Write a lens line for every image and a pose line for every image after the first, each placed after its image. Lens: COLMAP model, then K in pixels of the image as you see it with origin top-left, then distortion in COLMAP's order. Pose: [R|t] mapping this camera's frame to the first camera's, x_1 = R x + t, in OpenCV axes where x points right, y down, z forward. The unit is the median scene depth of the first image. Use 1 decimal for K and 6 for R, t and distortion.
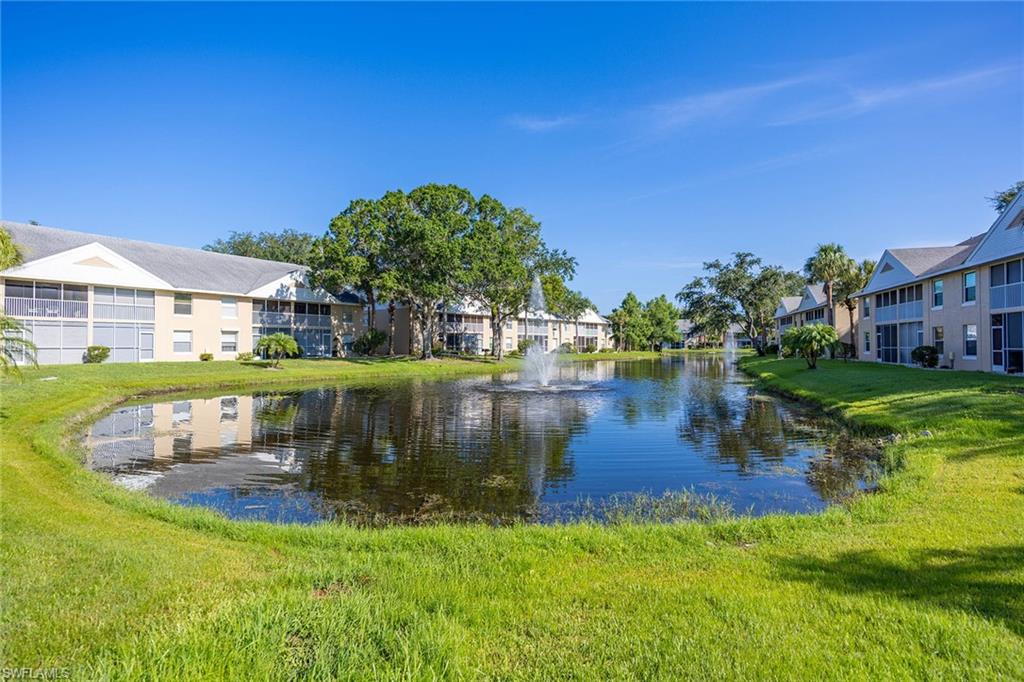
lens RADIAL K [[586.9, 0, 517.0], [0, 586.9, 342.9], [0, 0, 1]] dist [0.001084, -0.000428]
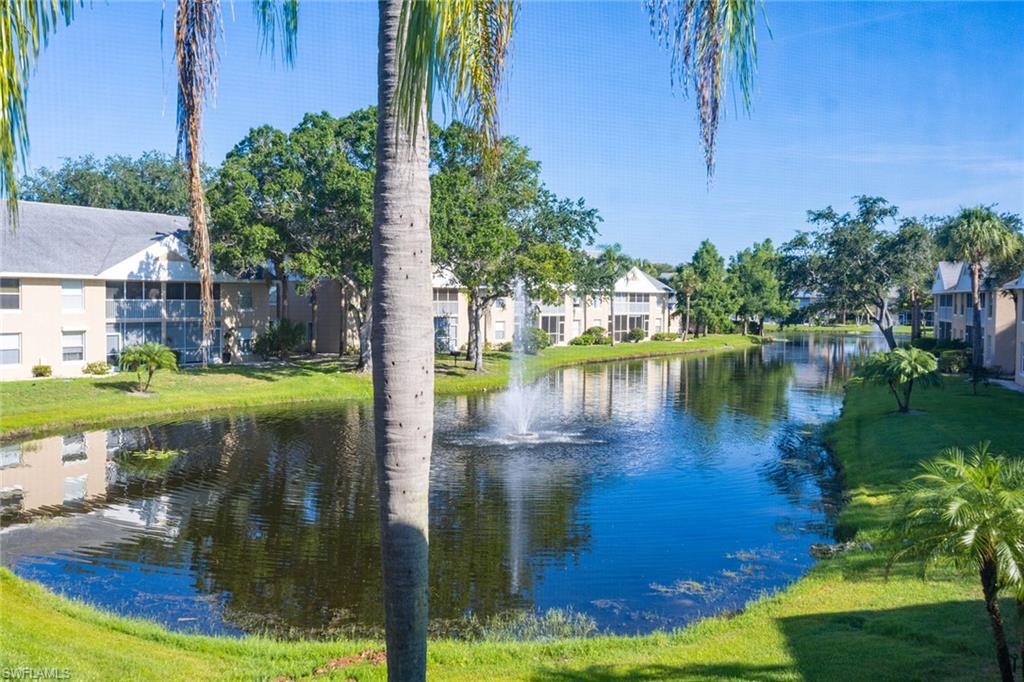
lens RADIAL K [[1046.8, 0, 512.0], [0, 1046.8, 341.0], [0, 0, 1]] dist [0.005004, 0.024849]
pose [[0.999634, 0.010796, -0.024806, 0.040167], [-0.009592, 0.998794, 0.048142, -0.062499], [0.025296, -0.047887, 0.998532, -0.170540]]
